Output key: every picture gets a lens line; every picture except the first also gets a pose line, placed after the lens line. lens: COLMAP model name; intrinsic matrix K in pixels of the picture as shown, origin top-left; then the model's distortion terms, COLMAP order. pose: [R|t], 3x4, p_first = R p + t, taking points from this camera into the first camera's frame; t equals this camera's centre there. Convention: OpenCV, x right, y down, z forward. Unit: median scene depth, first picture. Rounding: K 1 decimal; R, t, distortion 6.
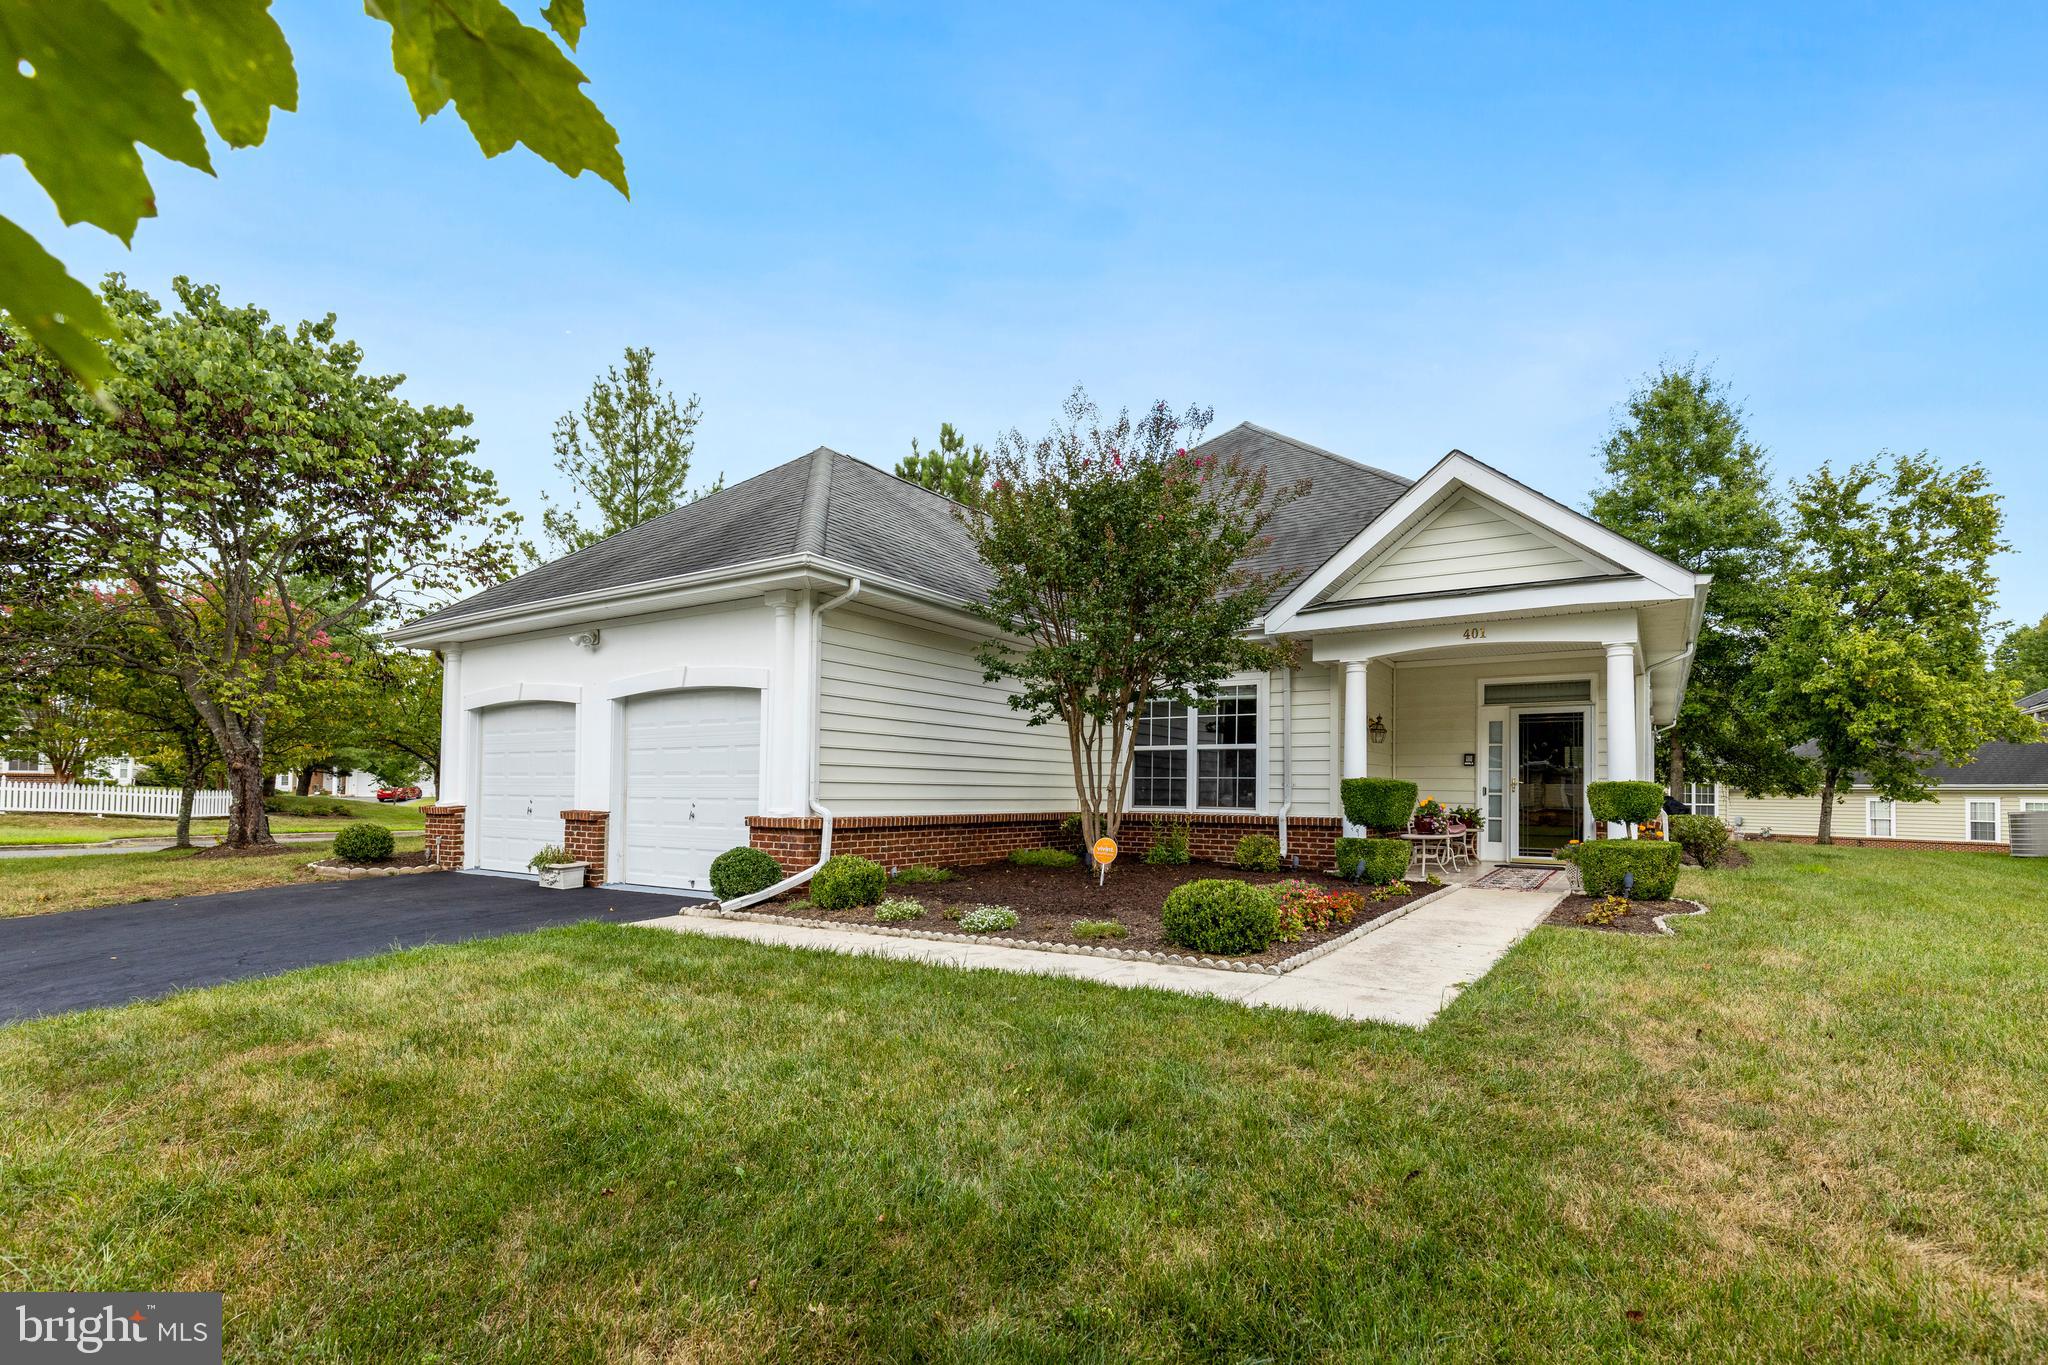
lens RADIAL K [[965.5, 0, 1030.5], [0, 965.5, 779.1], [0, 0, 1]] dist [0.005690, 0.000074]
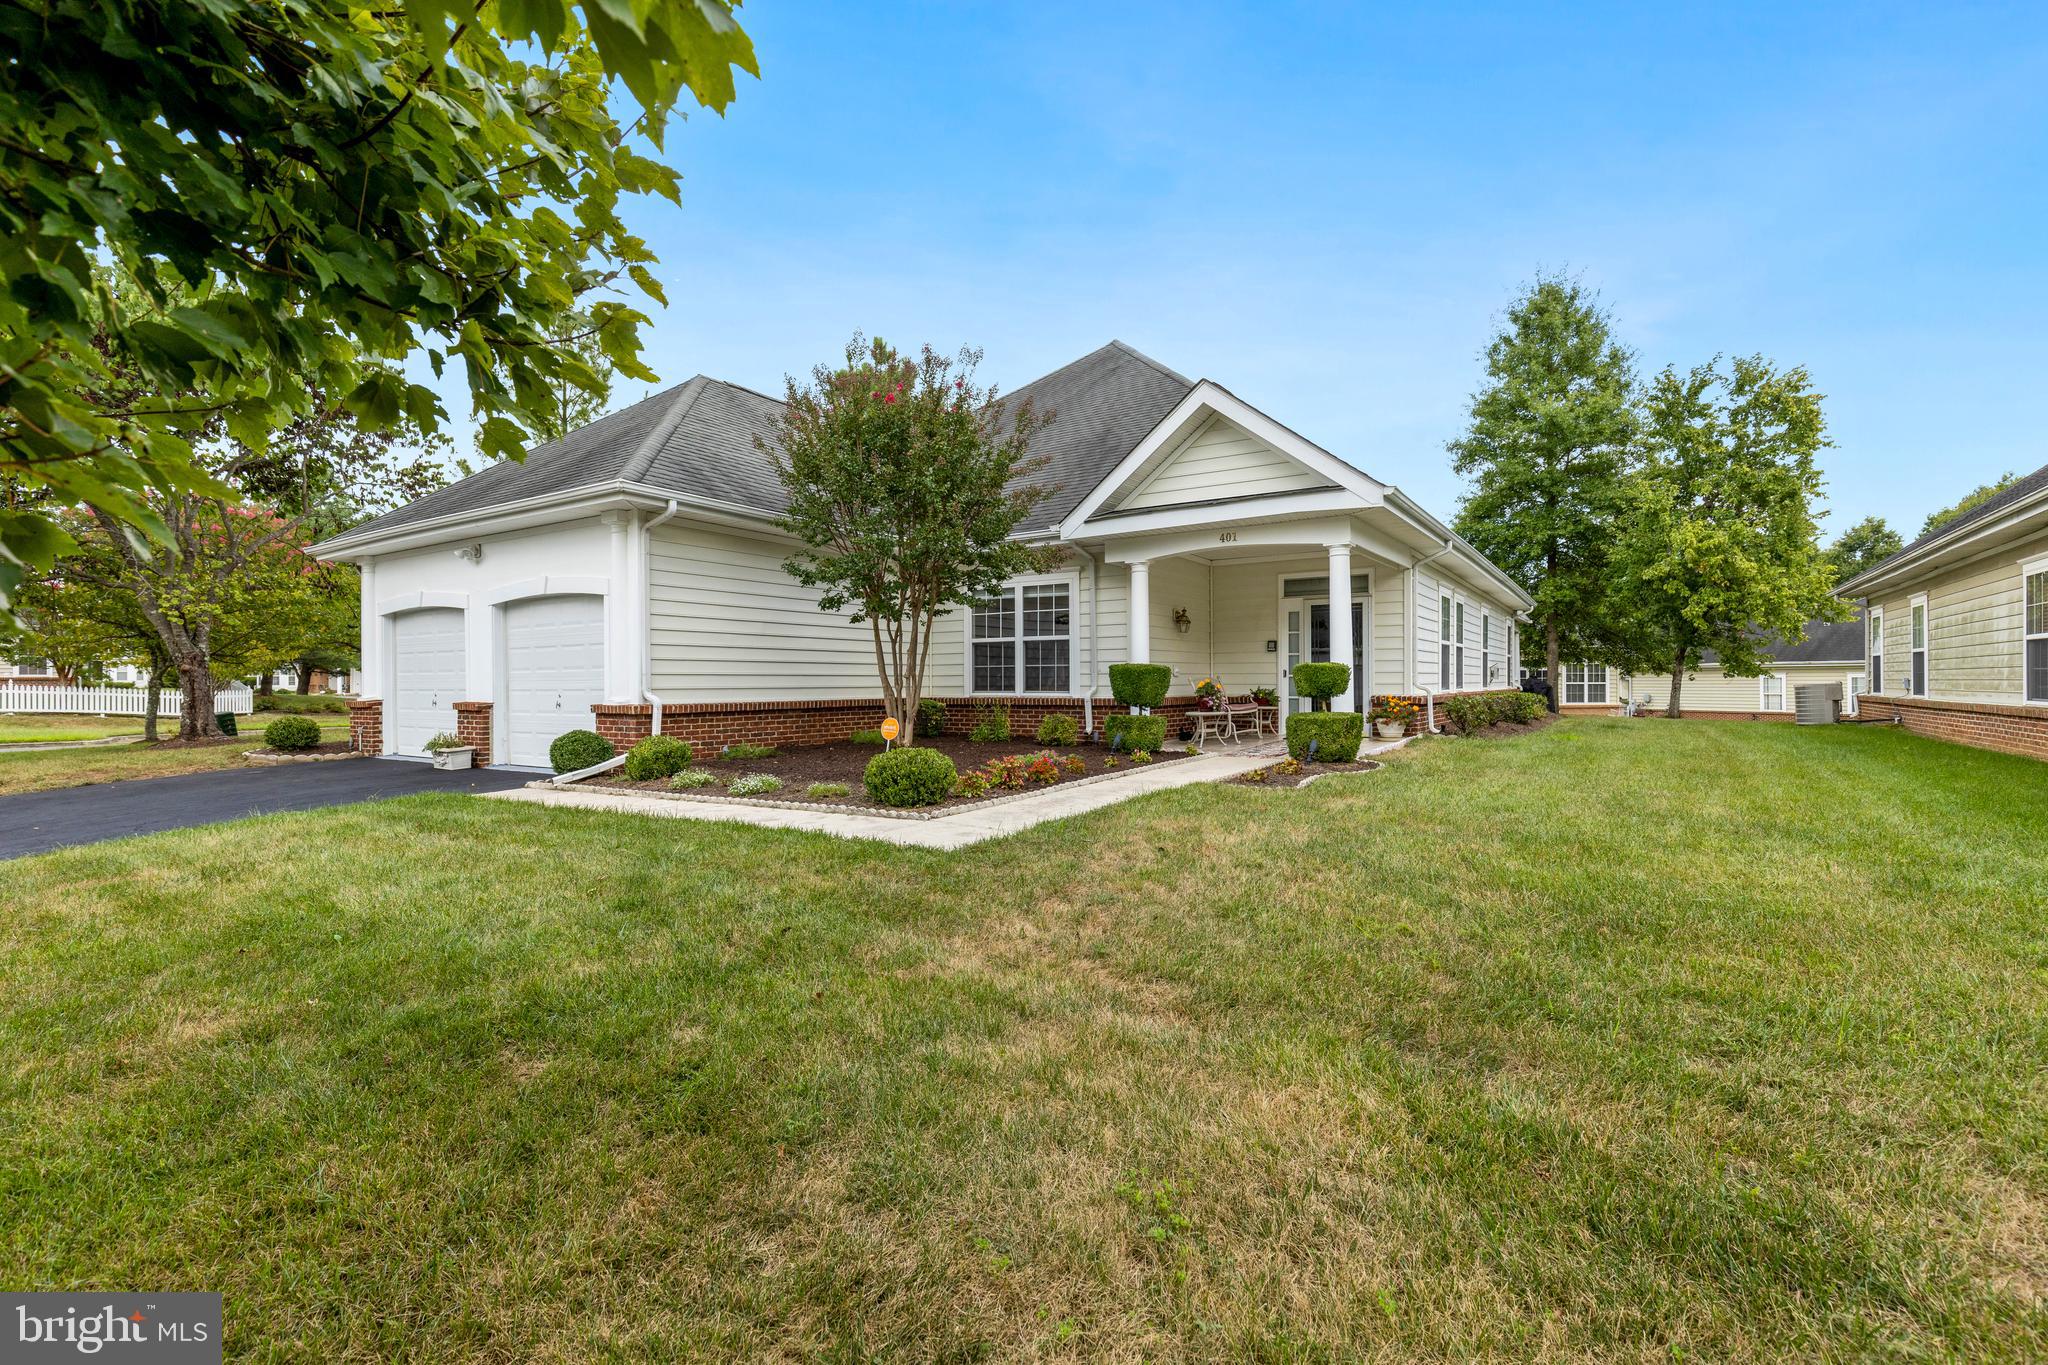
lens RADIAL K [[928.8, 0, 1025.4], [0, 928.8, 692.3], [0, 0, 1]] dist [0.004673, 0.000366]
pose [[0.999888, -0.014976, -0.000740, 0.164584], [0.014990, 0.999570, 0.025200, 0.002412], [0.000363, -0.025208, 0.999682, -0.090047]]
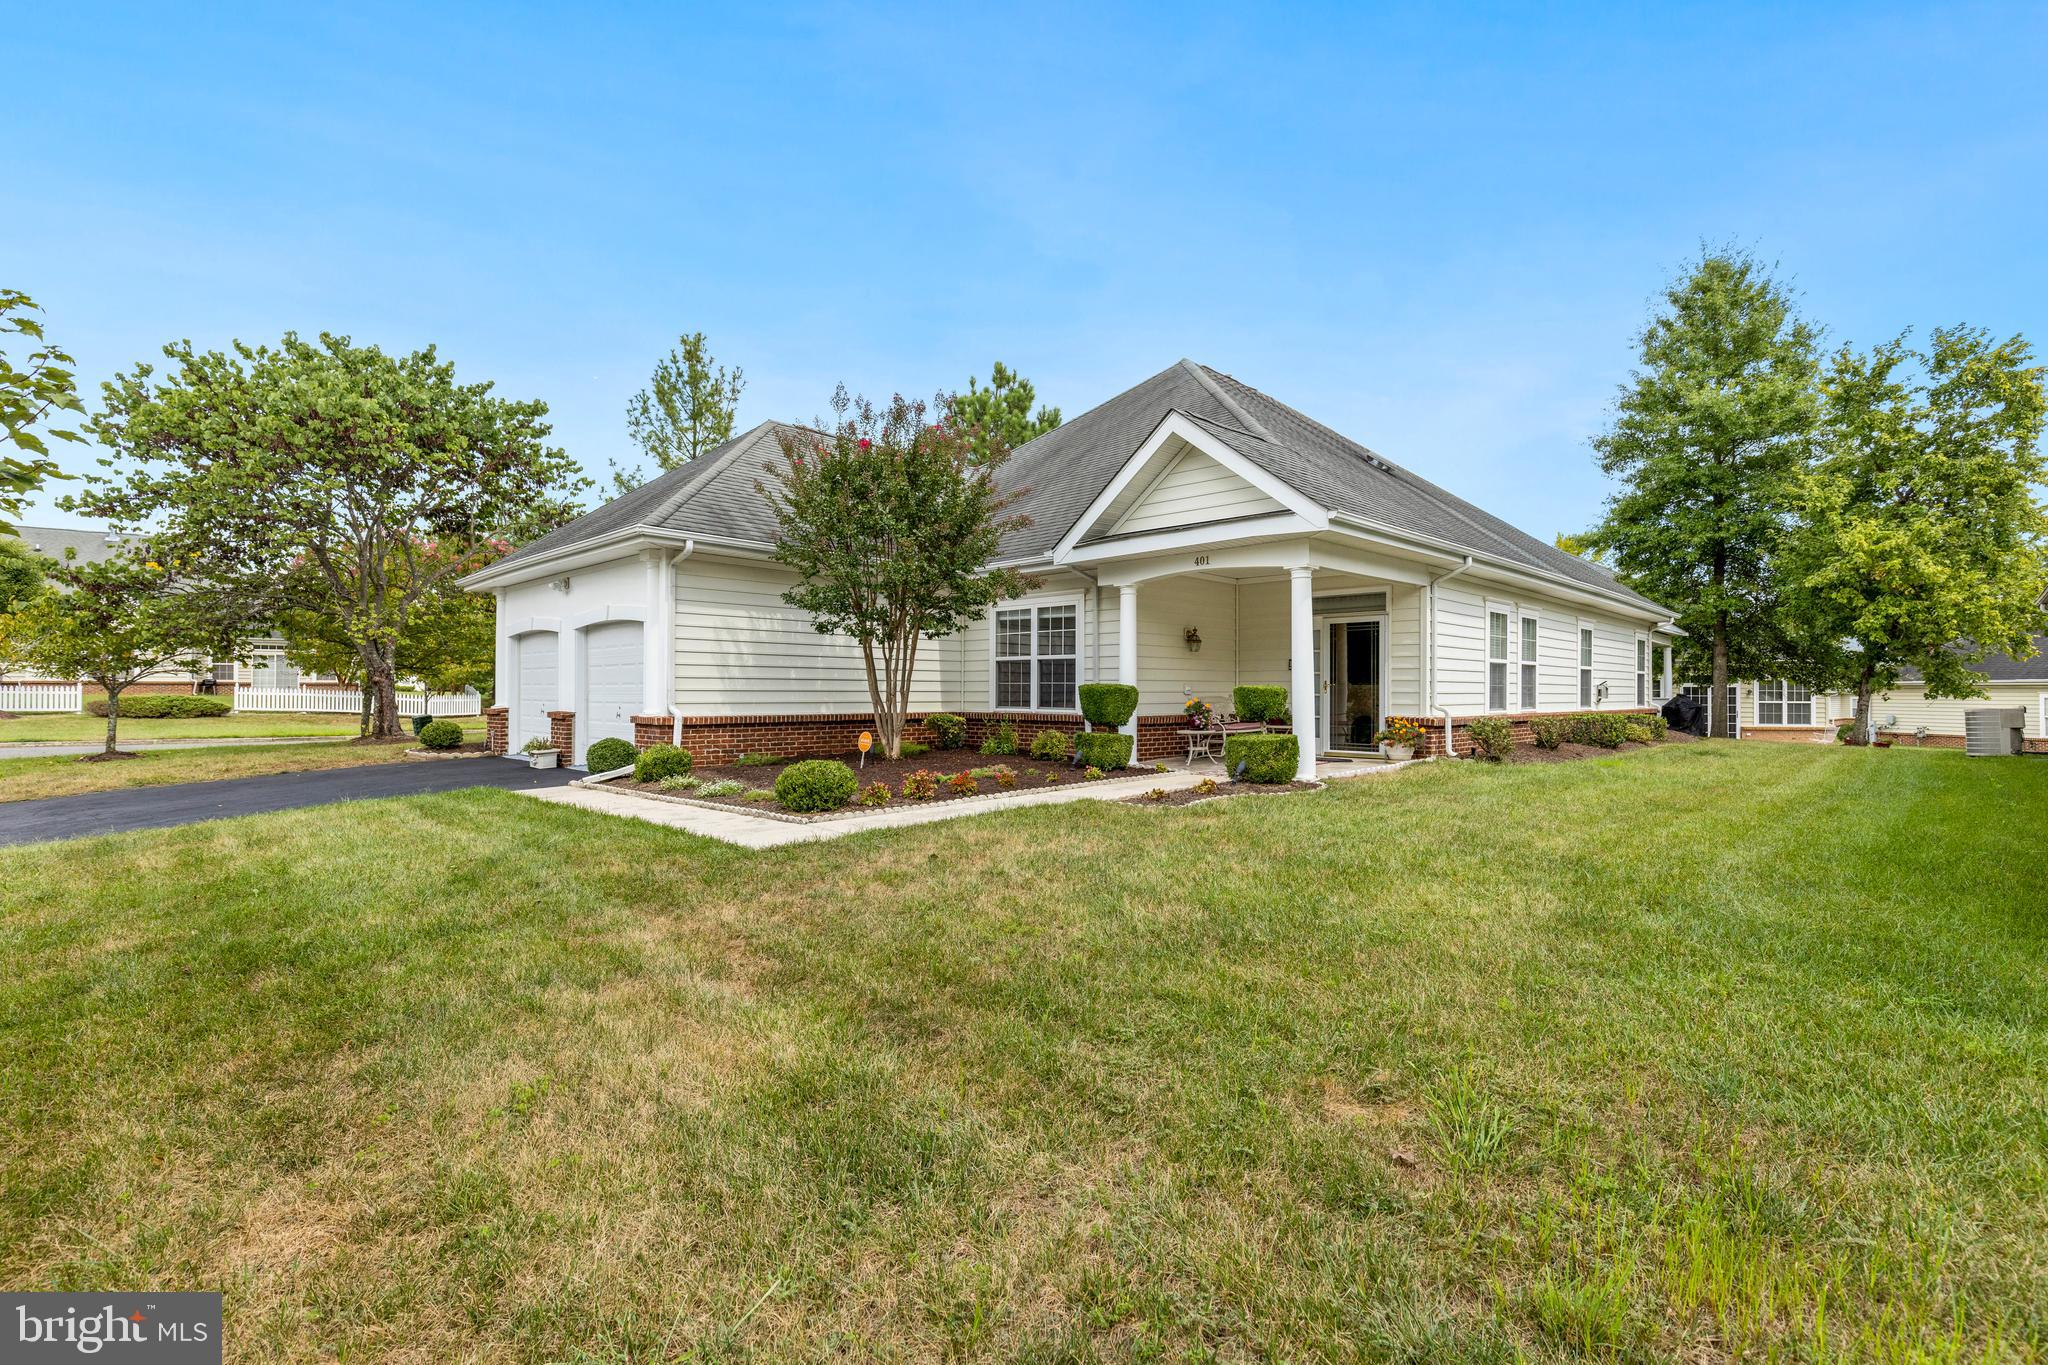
lens RADIAL K [[934.9, 0, 1025.3], [0, 934.9, 695.0], [0, 0, 1]] dist [0.004094, 0.000545]
pose [[0.979848, -0.005298, -0.199672, 0.364787], [0.008657, 0.999835, 0.015951, -0.004780], [0.199555, -0.017358, 0.979733, -0.130476]]
